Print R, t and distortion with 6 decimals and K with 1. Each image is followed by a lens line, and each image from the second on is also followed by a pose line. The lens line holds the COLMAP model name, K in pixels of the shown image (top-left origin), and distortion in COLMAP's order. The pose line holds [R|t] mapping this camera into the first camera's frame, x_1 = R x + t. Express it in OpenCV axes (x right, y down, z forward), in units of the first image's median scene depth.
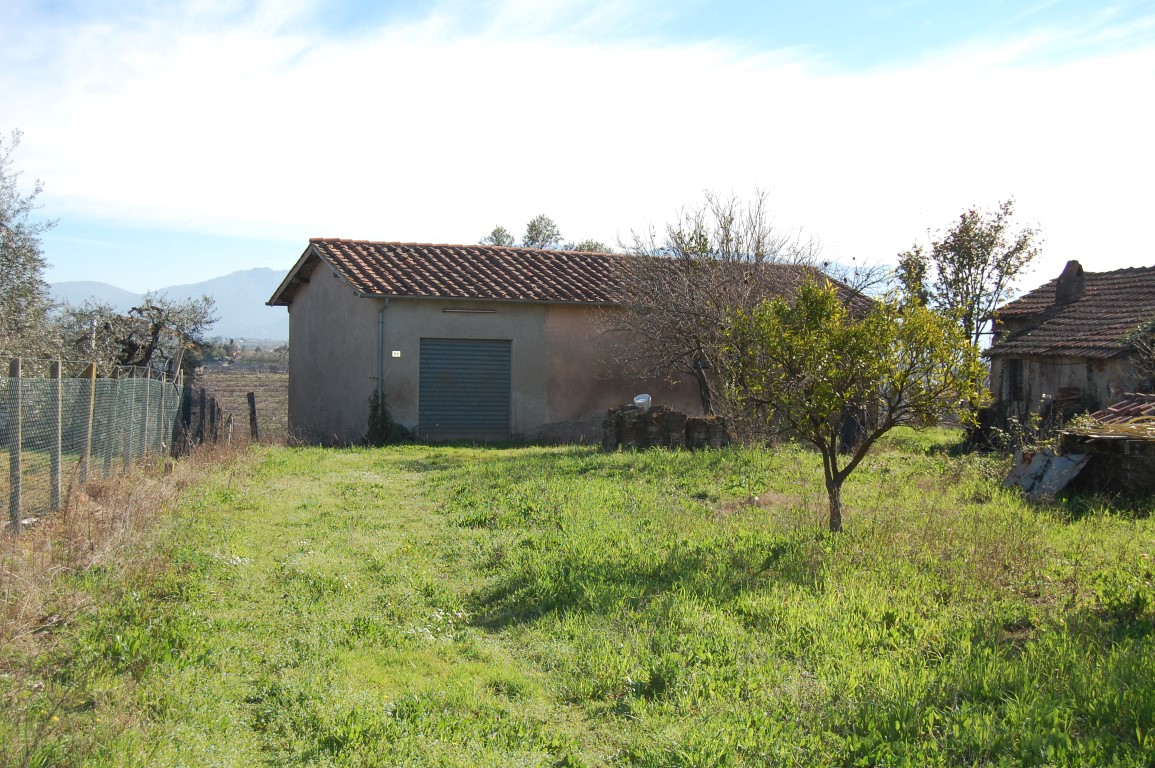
lens RADIAL K [[1442.6, 0, 577.5], [0, 1442.6, 384.0], [0, 0, 1]] dist [-0.021625, 0.003956]
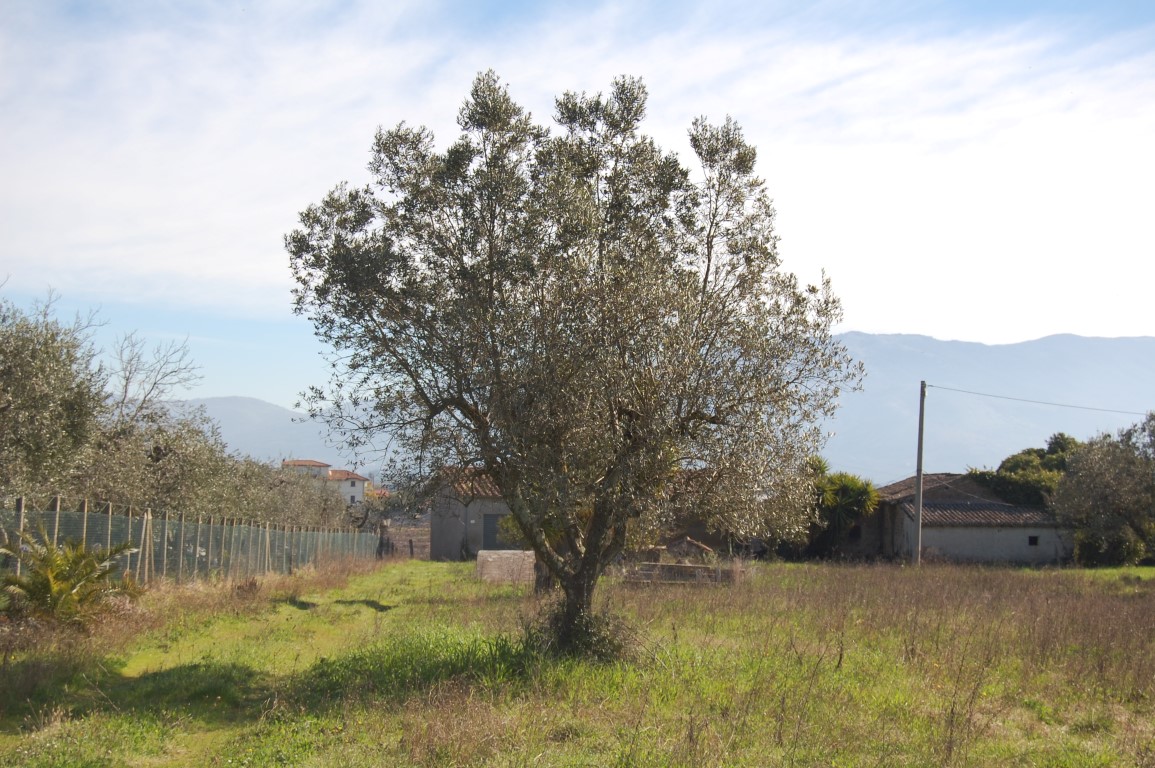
lens RADIAL K [[2039.8, 0, 577.5], [0, 2039.8, 384.0], [0, 0, 1]] dist [-0.030674, -0.028307]
pose [[0.986298, -0.014905, -0.164301, 0.527269], [0.002432, 0.997116, -0.075854, 0.006288], [0.164958, 0.074415, 0.983489, -1.982560]]
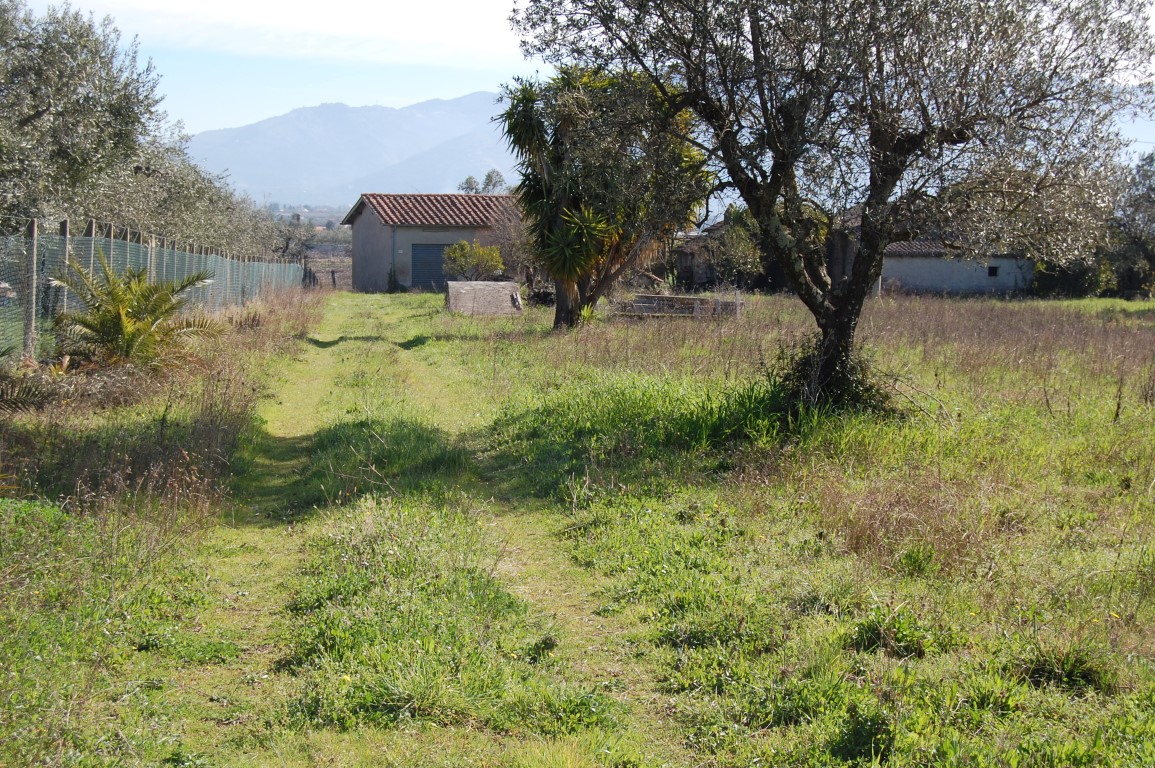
lens RADIAL K [[2039.8, 0, 577.5], [0, 2039.8, 384.0], [0, 0, 1]] dist [-0.030674, -0.028307]
pose [[0.995289, 0.001987, -0.096927, 0.405092], [0.003451, 0.998430, 0.055909, 0.006722], [0.096886, -0.055980, 0.993720, -1.877197]]
